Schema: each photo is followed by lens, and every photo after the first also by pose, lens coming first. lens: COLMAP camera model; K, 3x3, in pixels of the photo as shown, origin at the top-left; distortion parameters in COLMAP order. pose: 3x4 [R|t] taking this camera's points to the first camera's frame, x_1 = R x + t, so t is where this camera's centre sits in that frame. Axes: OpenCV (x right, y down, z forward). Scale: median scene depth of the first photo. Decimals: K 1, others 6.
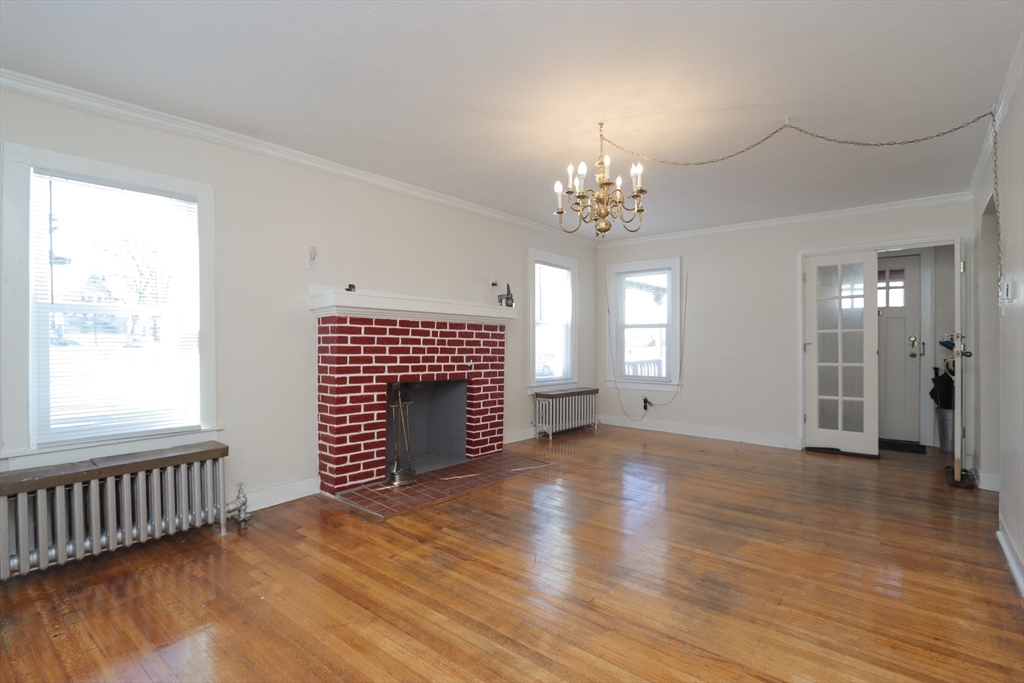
lens RADIAL K [[464.8, 0, 501.9], [0, 464.8, 346.8], [0, 0, 1]] dist [-0.001584, 0.000397]
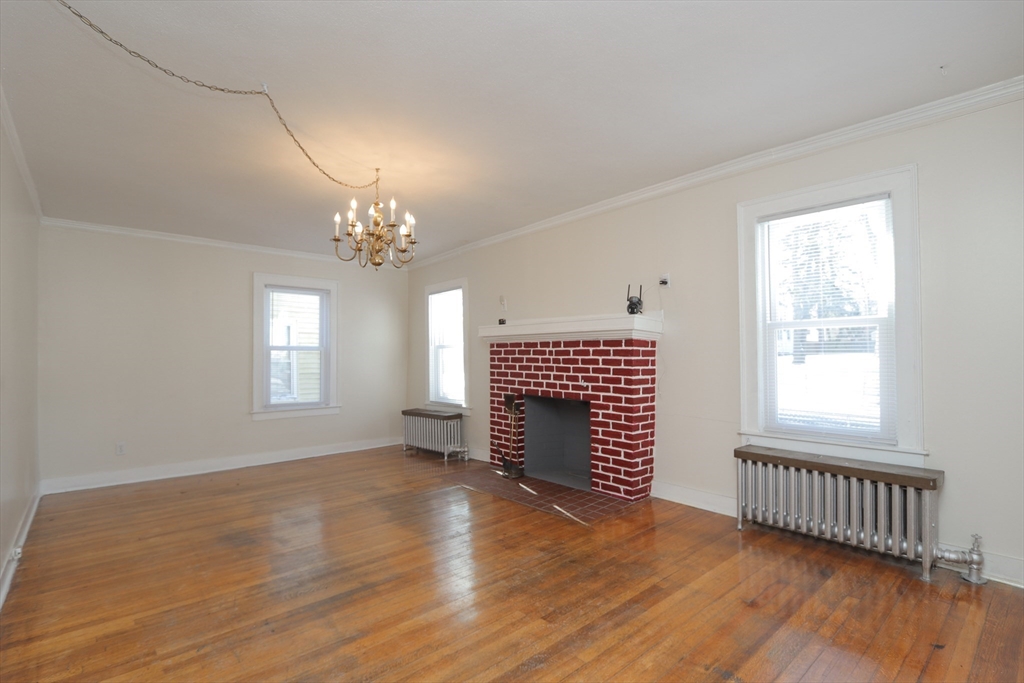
lens RADIAL K [[468.2, 0, 511.1], [0, 468.2, 355.7], [0, 0, 1]] dist [-0.013041, 0.000847]
pose [[-0.098661, 0.001243, -0.995120, 0.905126], [0.008741, 0.999962, 0.000383, -0.022460], [0.995083, -0.008660, -0.098669, 0.996886]]
